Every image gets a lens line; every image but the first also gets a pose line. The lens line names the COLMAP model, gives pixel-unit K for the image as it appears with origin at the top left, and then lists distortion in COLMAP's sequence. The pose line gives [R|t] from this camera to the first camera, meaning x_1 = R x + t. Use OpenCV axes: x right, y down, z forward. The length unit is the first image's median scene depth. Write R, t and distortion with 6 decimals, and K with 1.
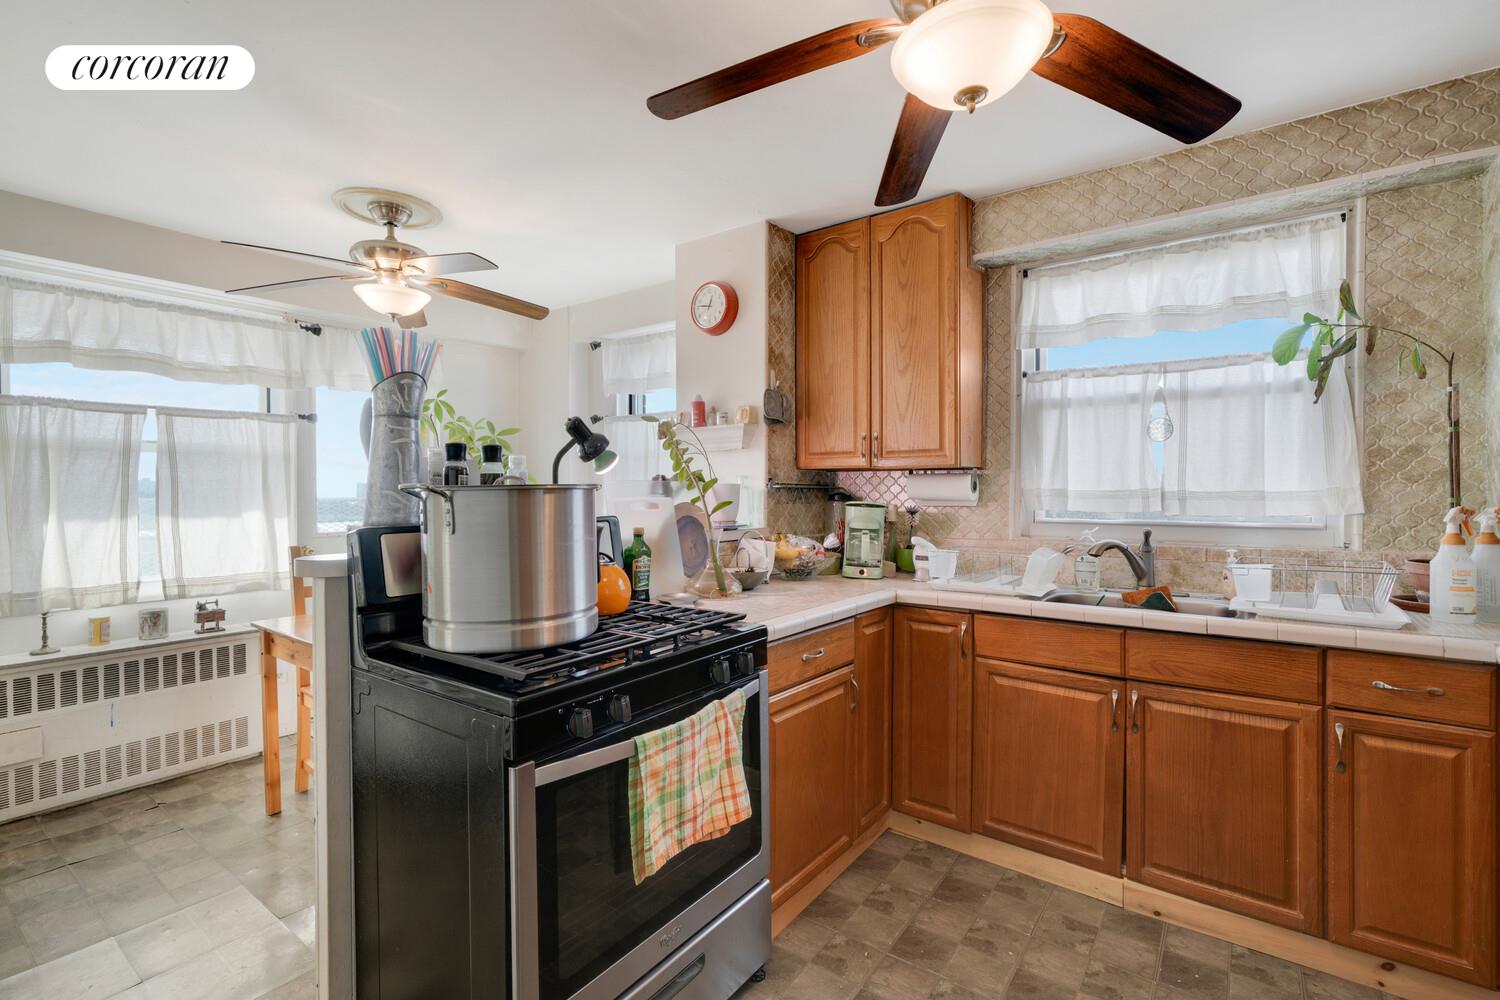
lens RADIAL K [[669.8, 0, 758.9], [0, 669.8, 498.7], [0, 0, 1]] dist [0.000599, 0.000319]
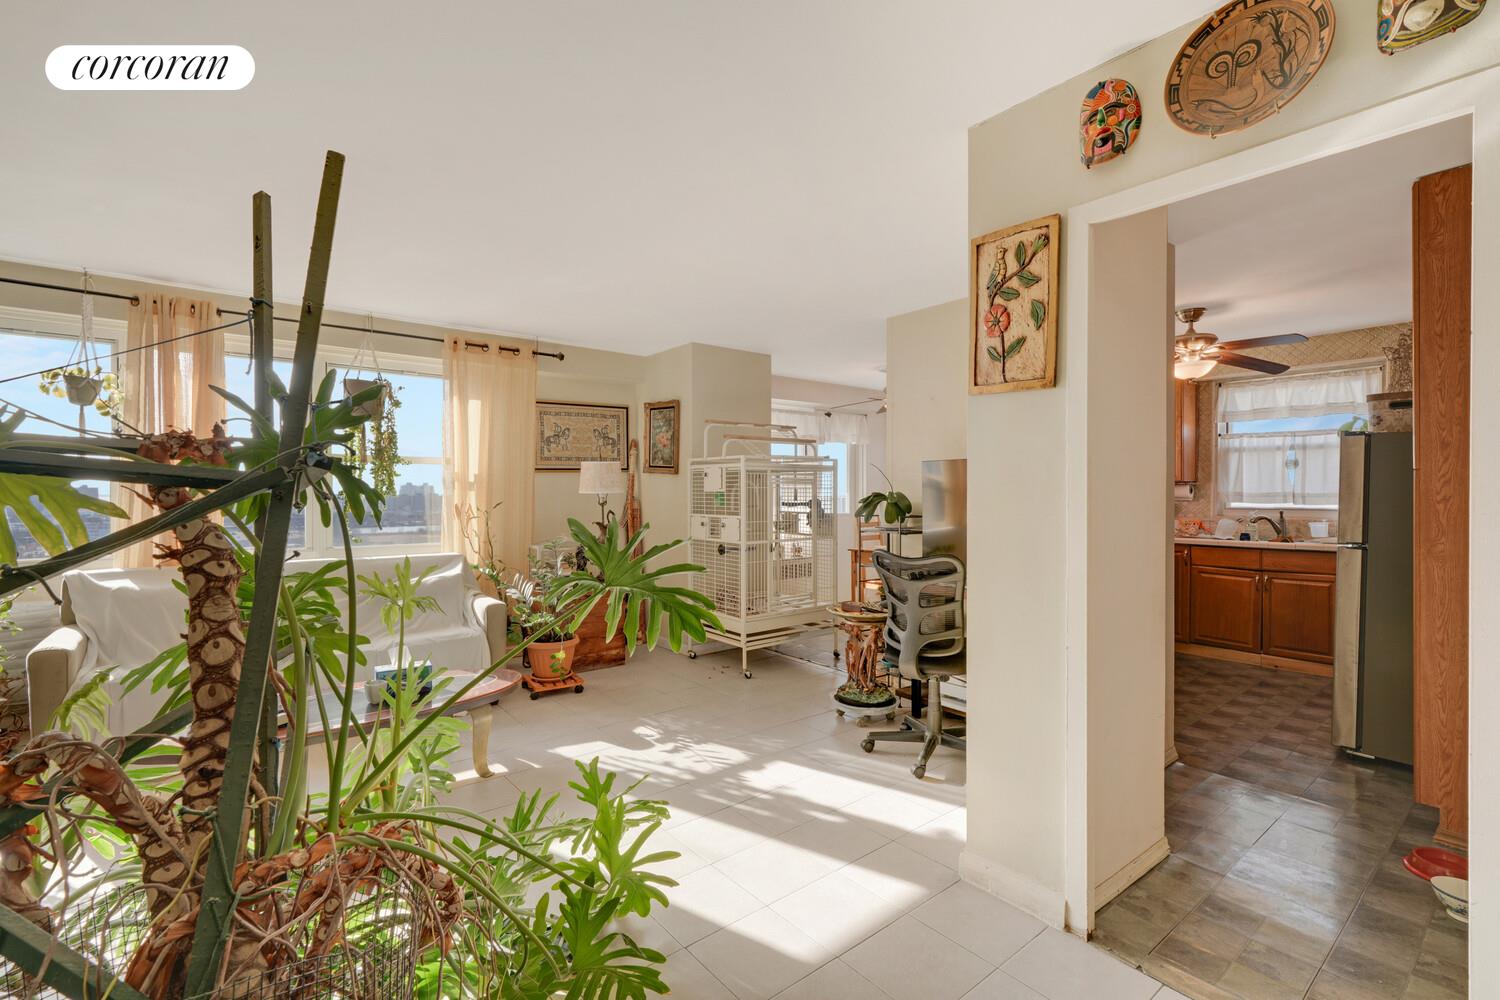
lens RADIAL K [[683.7, 0, 750.0], [0, 683.7, 500.0], [0, 0, 1]] dist [-0.002042, -0.000317]
pose [[0.967452, 0.003796, -0.253026, -0.476605], [-0.004336, 0.999989, -0.001577, 0.020181], [0.253018, 0.002623, 0.967458, -1.427926]]
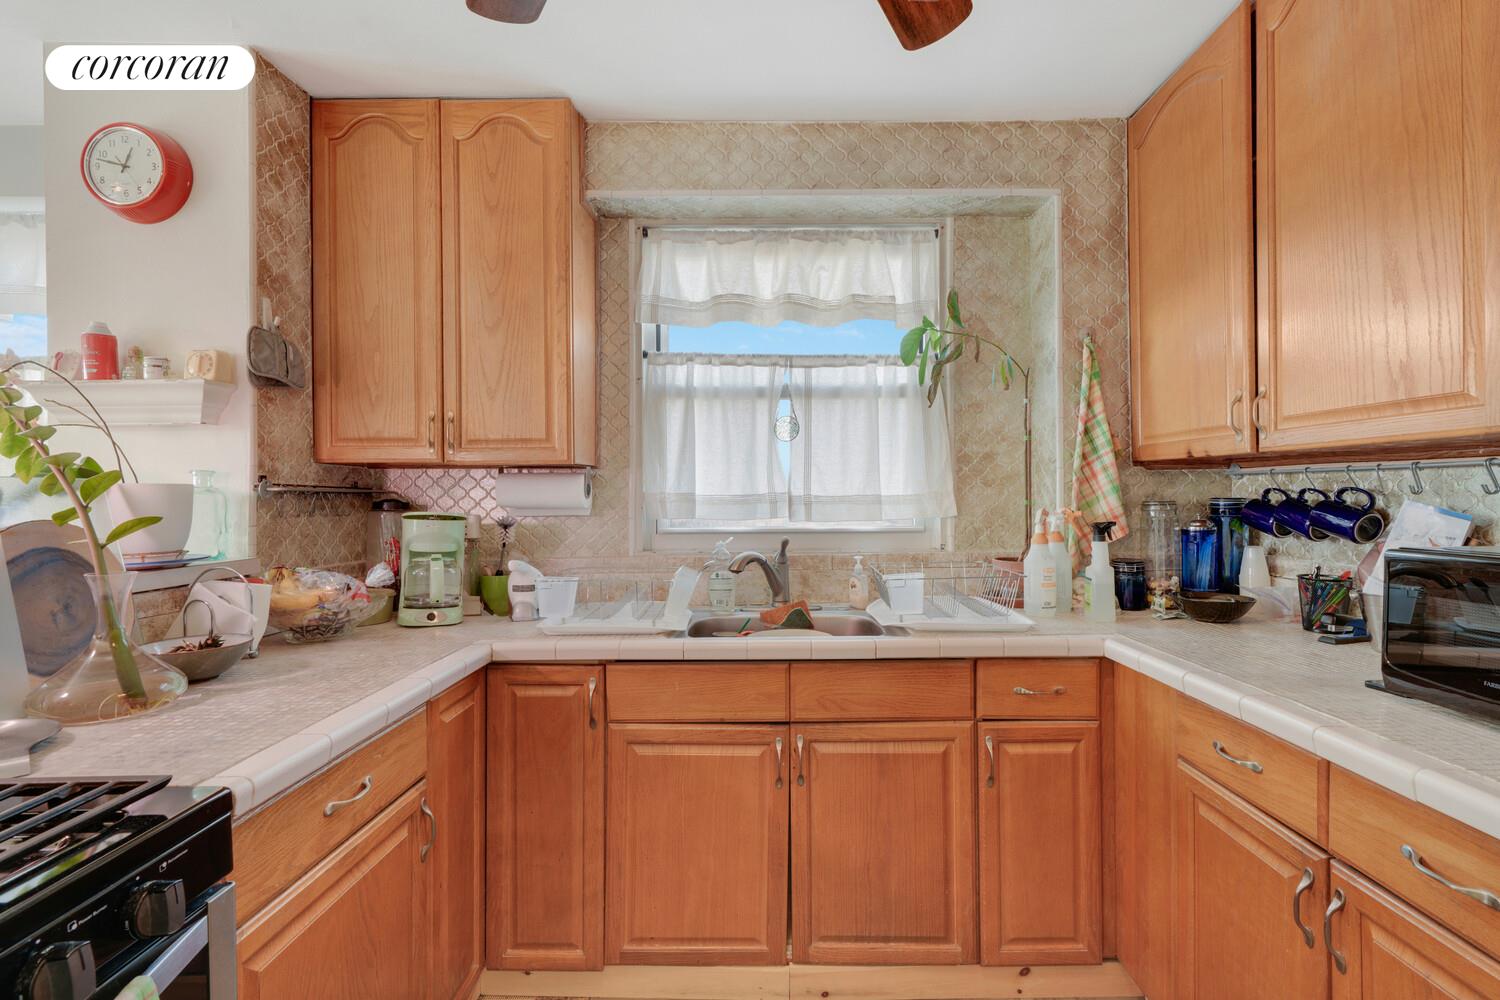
lens RADIAL K [[672.2, 0, 758.4], [0, 672.2, 498.2], [0, 0, 1]] dist [0.000363, 0.000219]
pose [[0.806571, -0.004788, 0.591118, 0.021131], [0.010445, 0.999927, -0.006154, -0.002002], [-0.591045, 0.011138, 0.806562, 0.271081]]
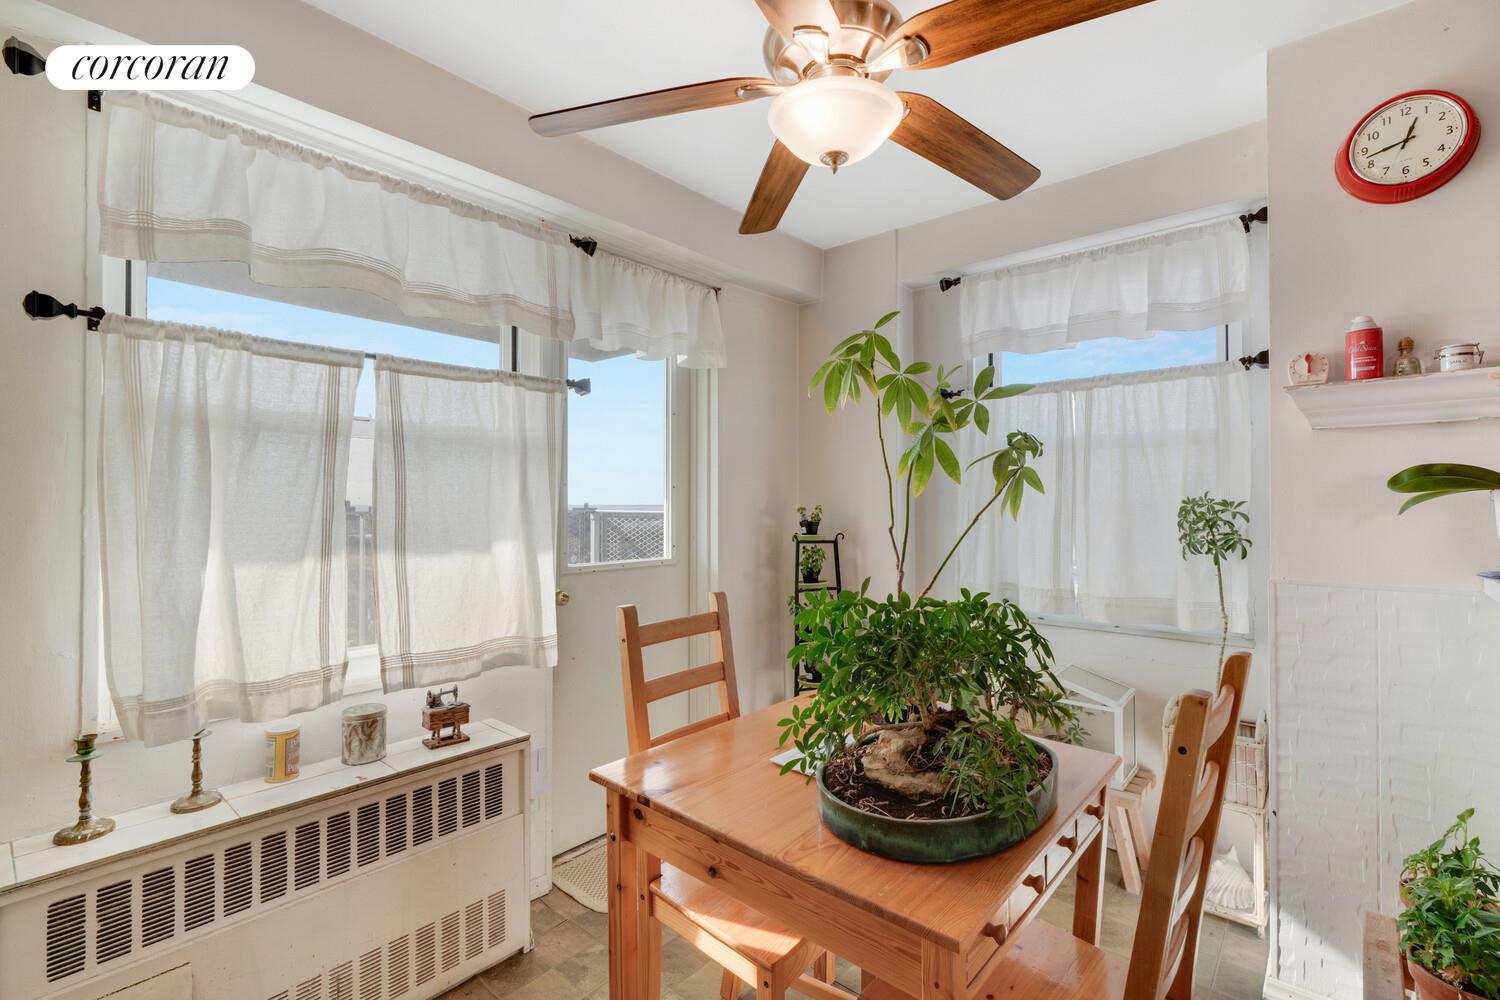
lens RADIAL K [[672.2, 0, 758.4], [0, 672.2, 498.2], [0, 0, 1]] dist [0.000363, 0.000219]
pose [[0.996426, 0.000482, -0.084464, -0.588263], [-0.002070, 0.999823, -0.018706, -0.005664], [0.084440, 0.018813, 0.996251, 0.512310]]
